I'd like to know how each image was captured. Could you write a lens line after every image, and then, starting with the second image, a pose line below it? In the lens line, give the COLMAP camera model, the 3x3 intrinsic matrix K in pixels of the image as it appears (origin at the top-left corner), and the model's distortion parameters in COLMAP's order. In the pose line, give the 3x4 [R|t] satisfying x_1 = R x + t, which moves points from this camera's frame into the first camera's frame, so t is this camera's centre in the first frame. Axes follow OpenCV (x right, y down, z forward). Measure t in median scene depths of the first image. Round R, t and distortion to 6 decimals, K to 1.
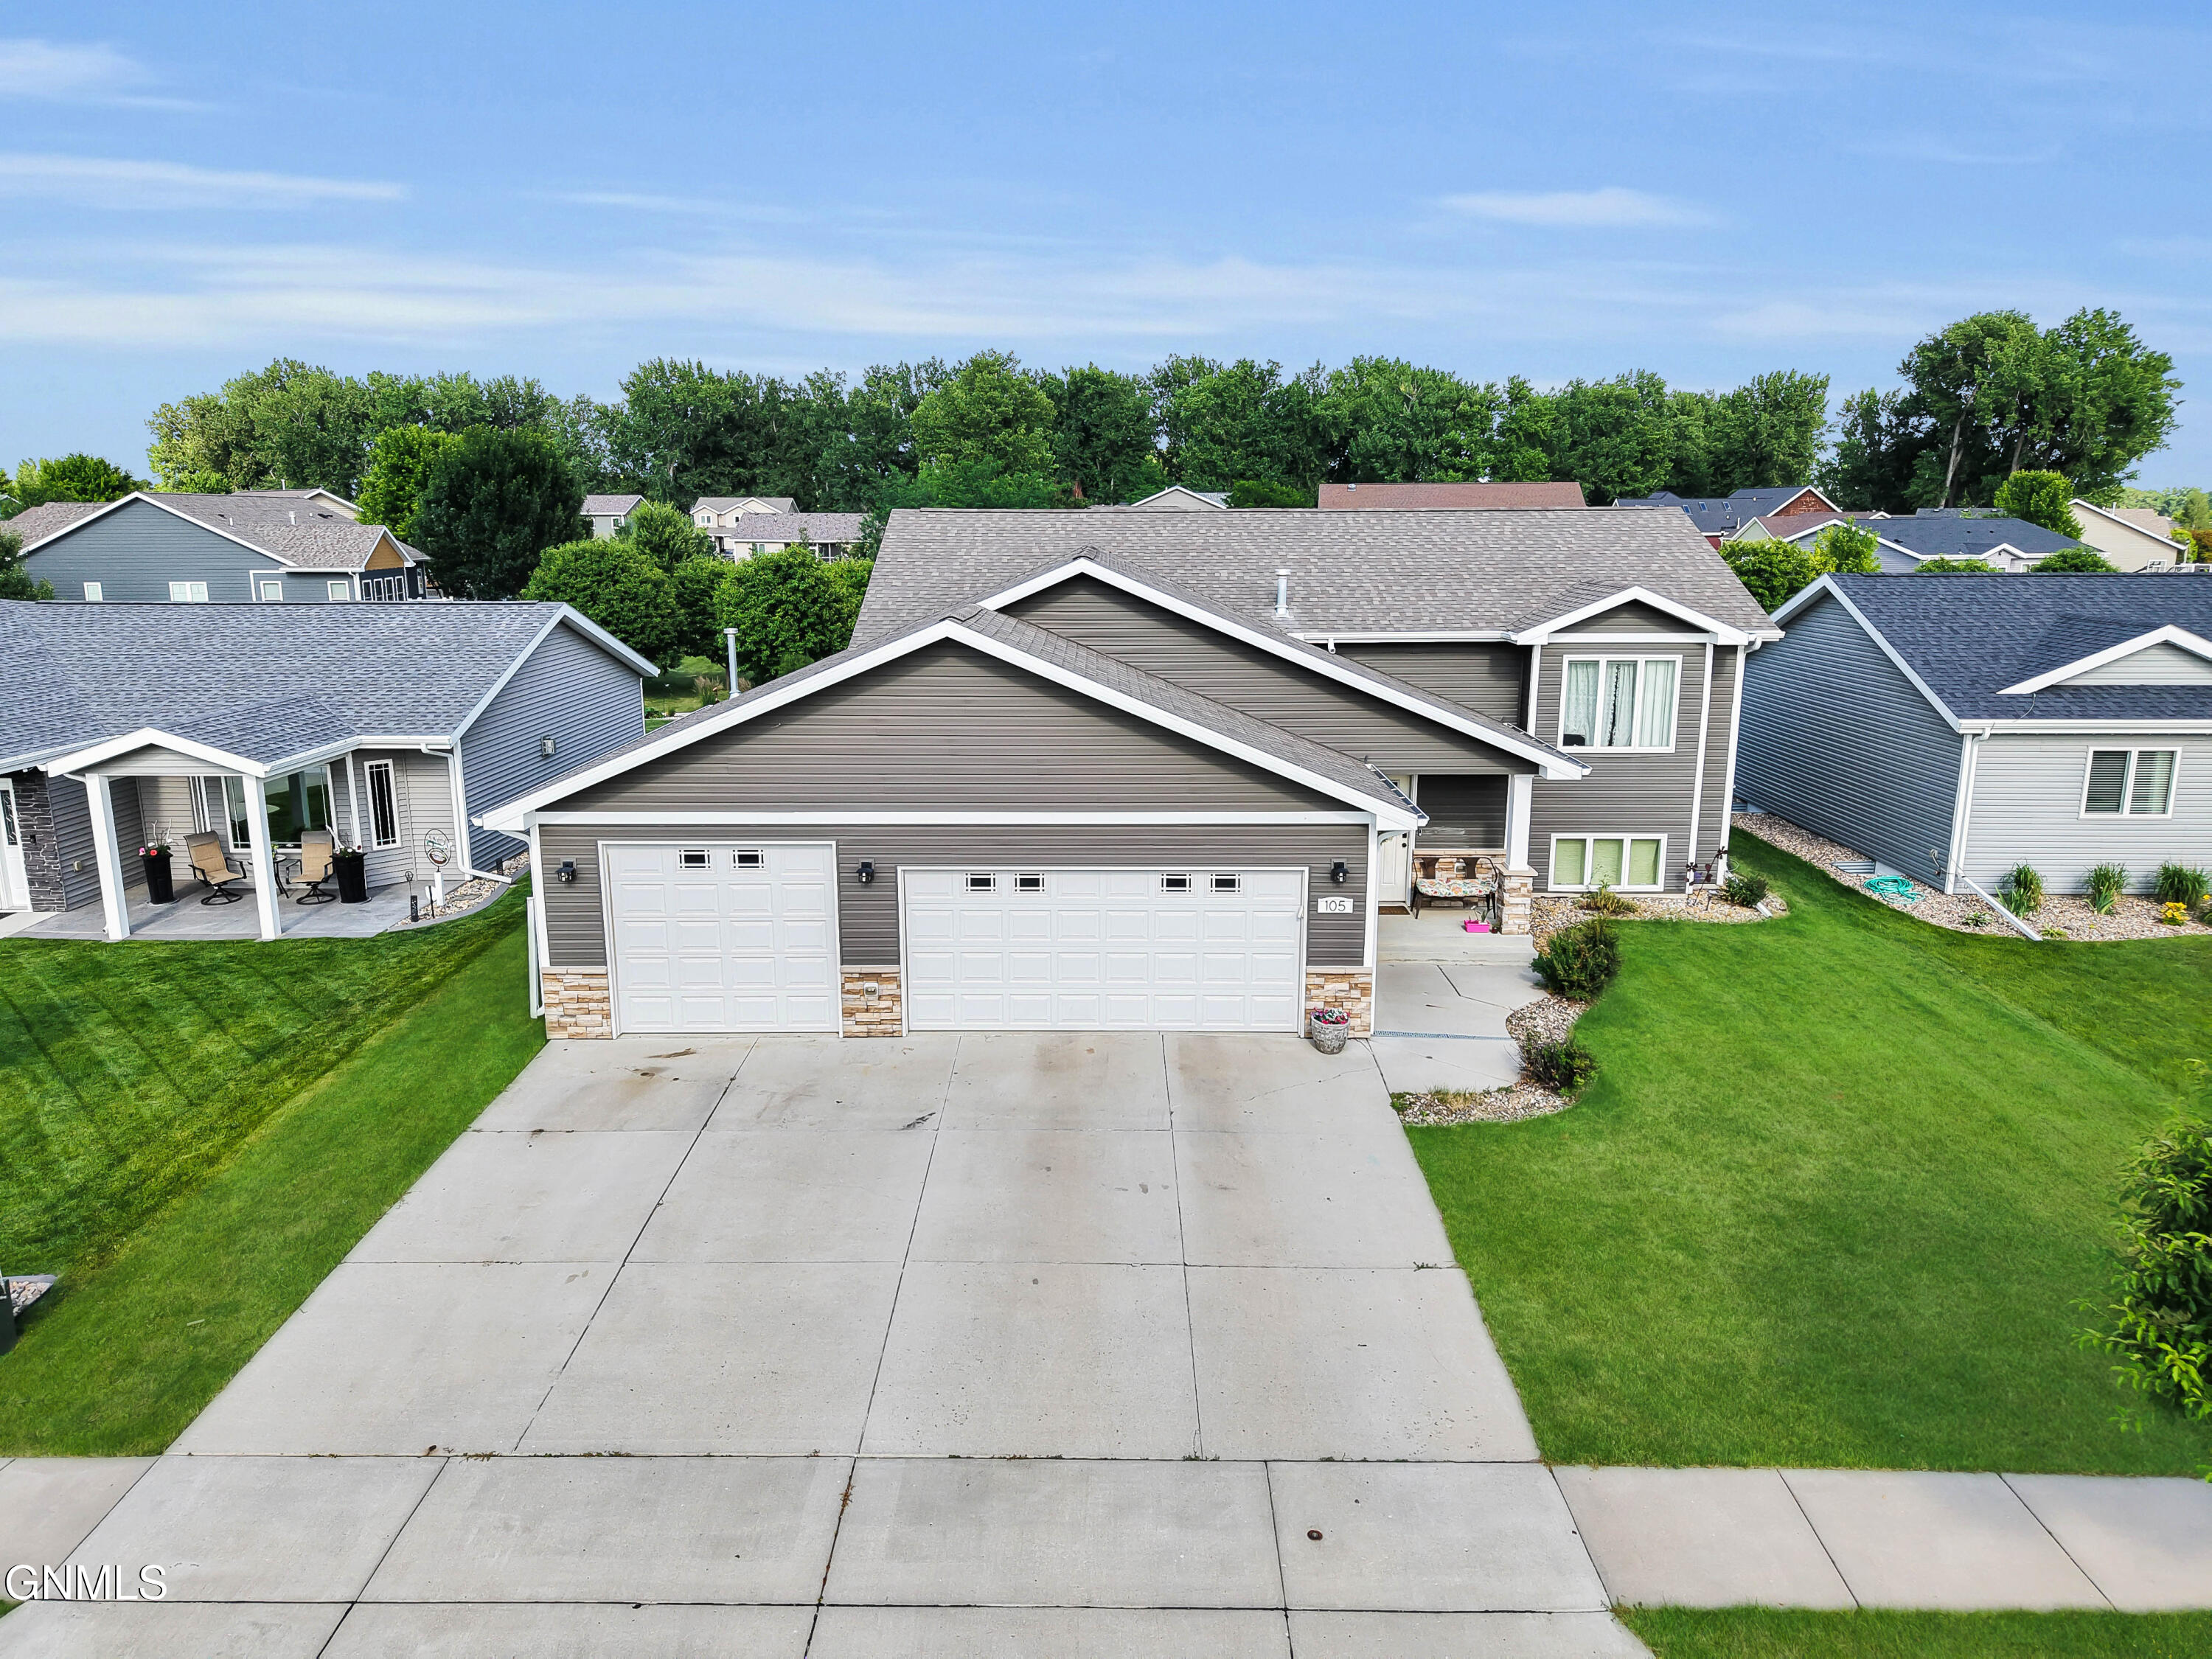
lens RADIAL K [[1476.9, 0, 1106.0], [0, 1476.9, 829.5], [0, 0, 1]] dist [0.027110, -0.027723]
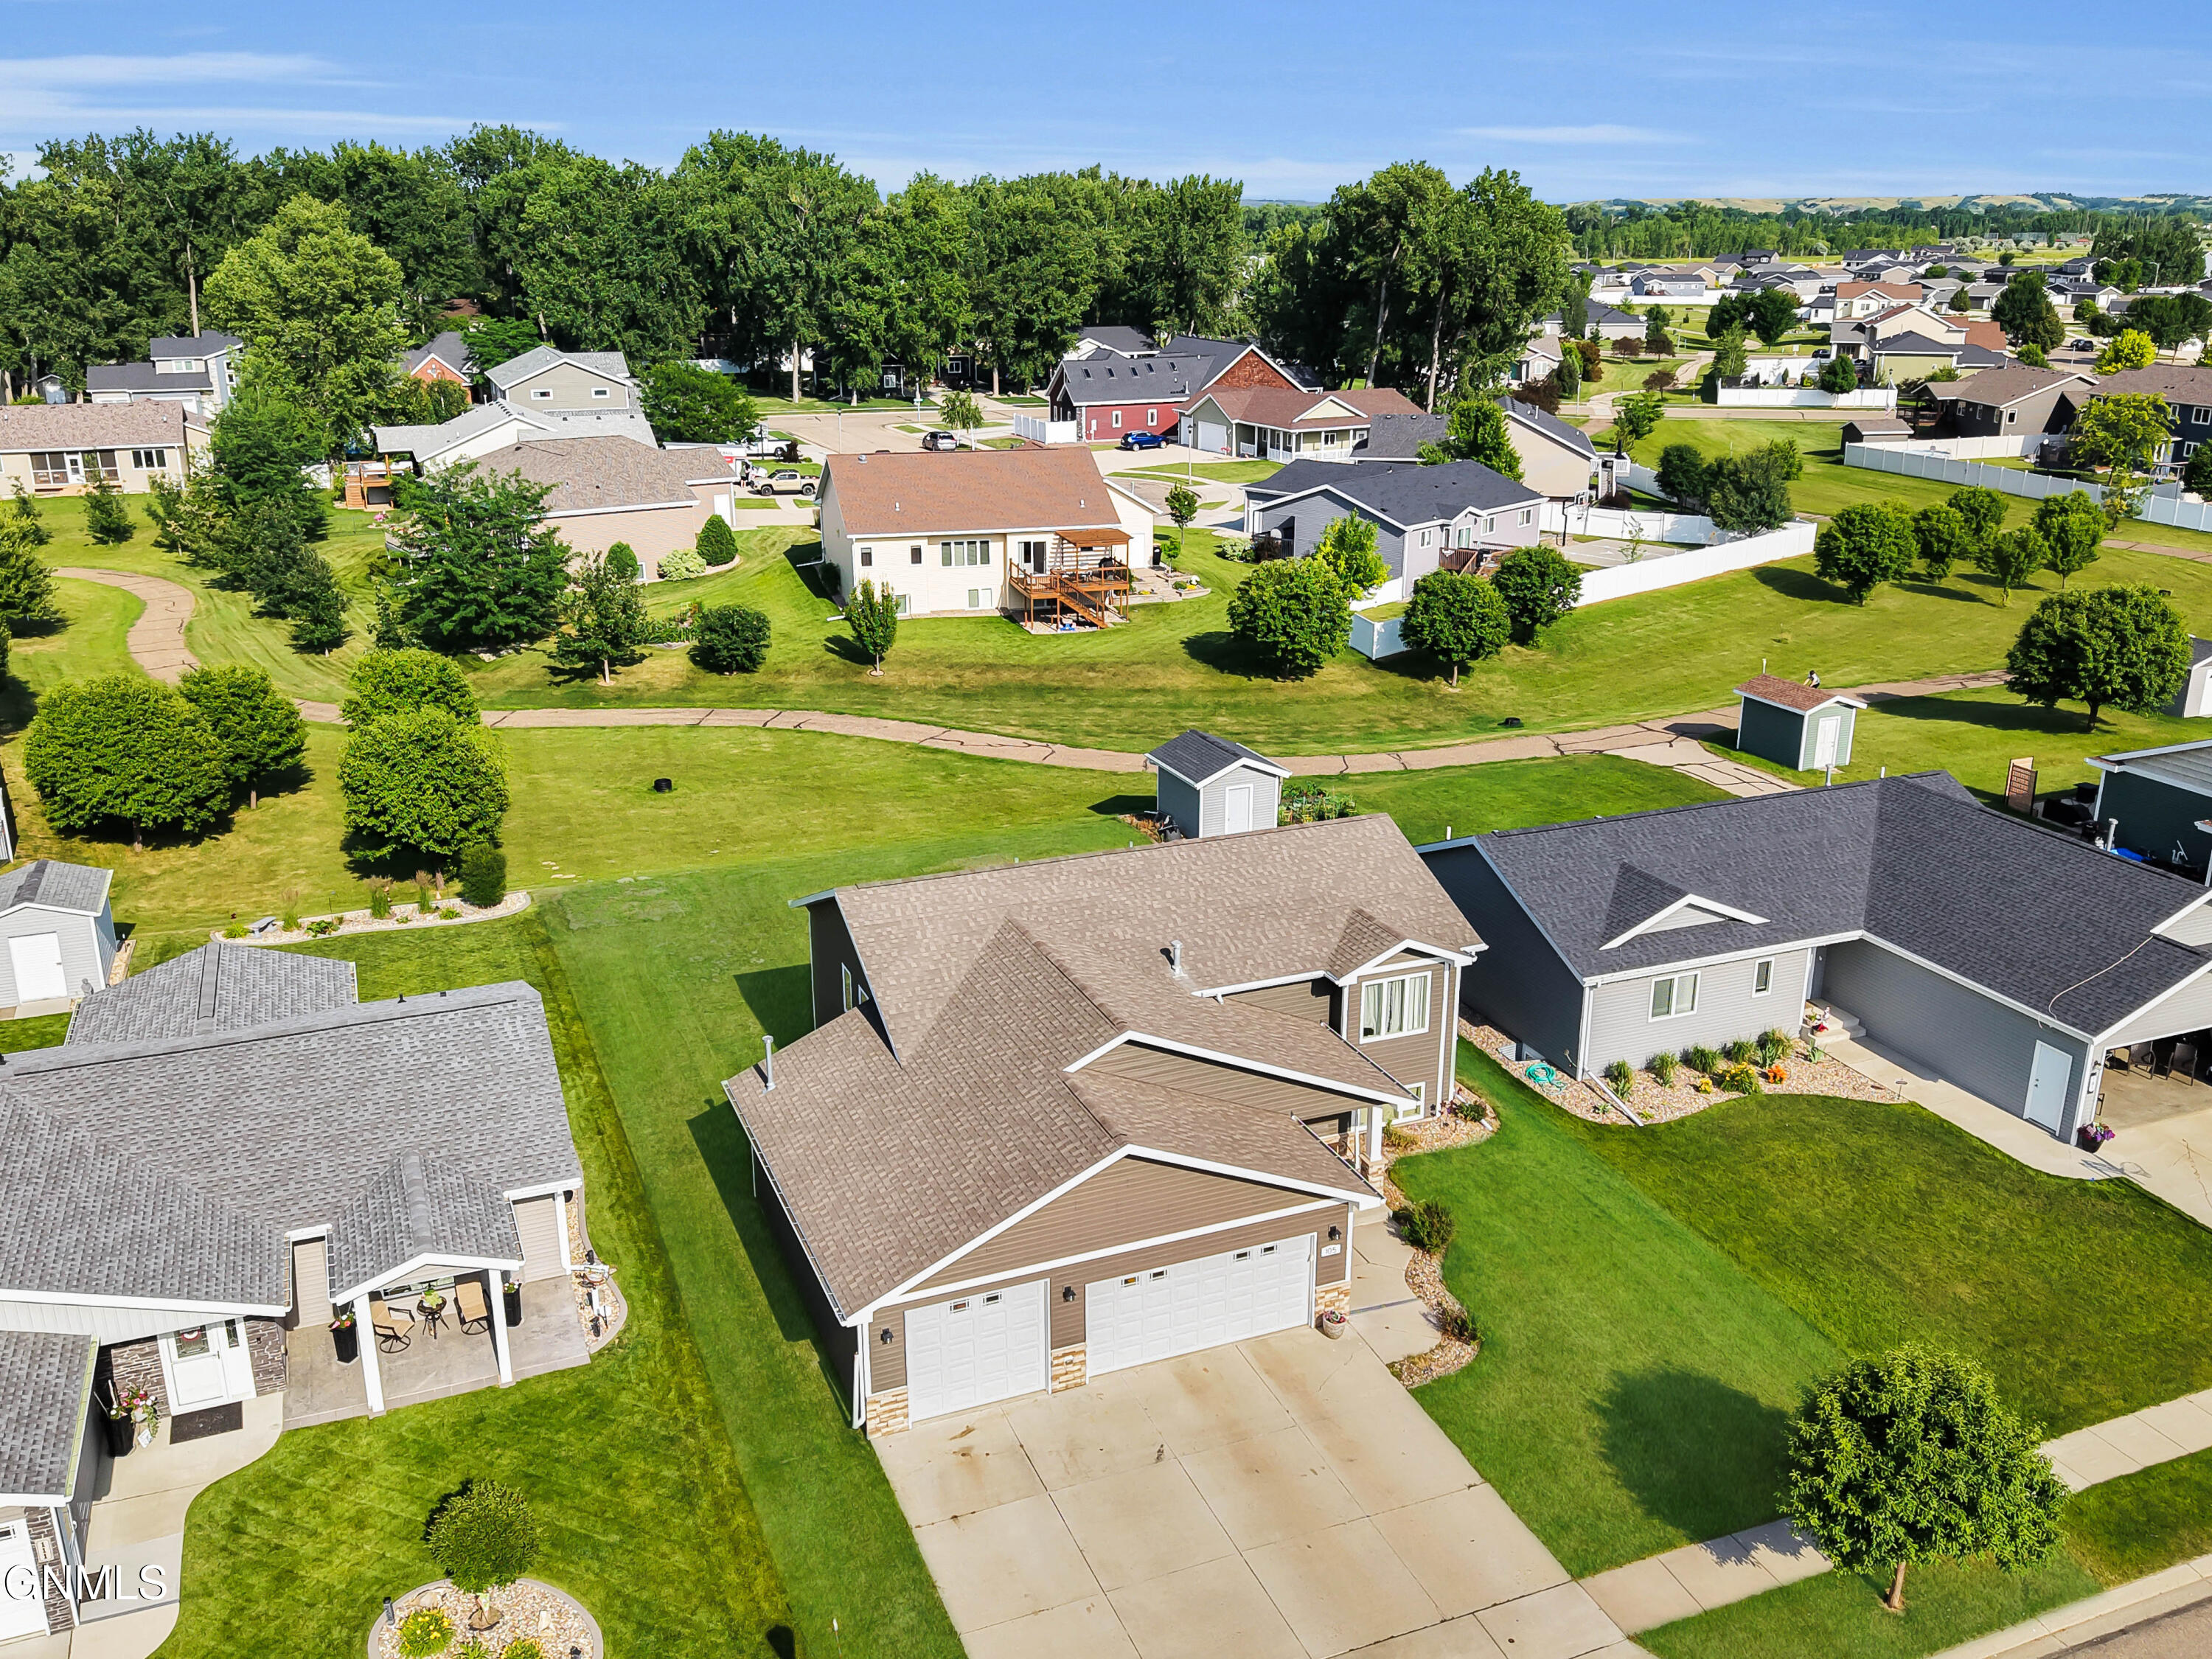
lens RADIAL K [[1865.6, 0, 1106.0], [0, 1865.6, 829.5], [0, 0, 1]] dist [0.041175, -0.056375]
pose [[0.920871, -0.122759, 0.370037, -0.576314], [0.081129, 0.988694, 0.126100, -0.508264], [-0.381333, -0.086101, 0.920419, -0.578479]]
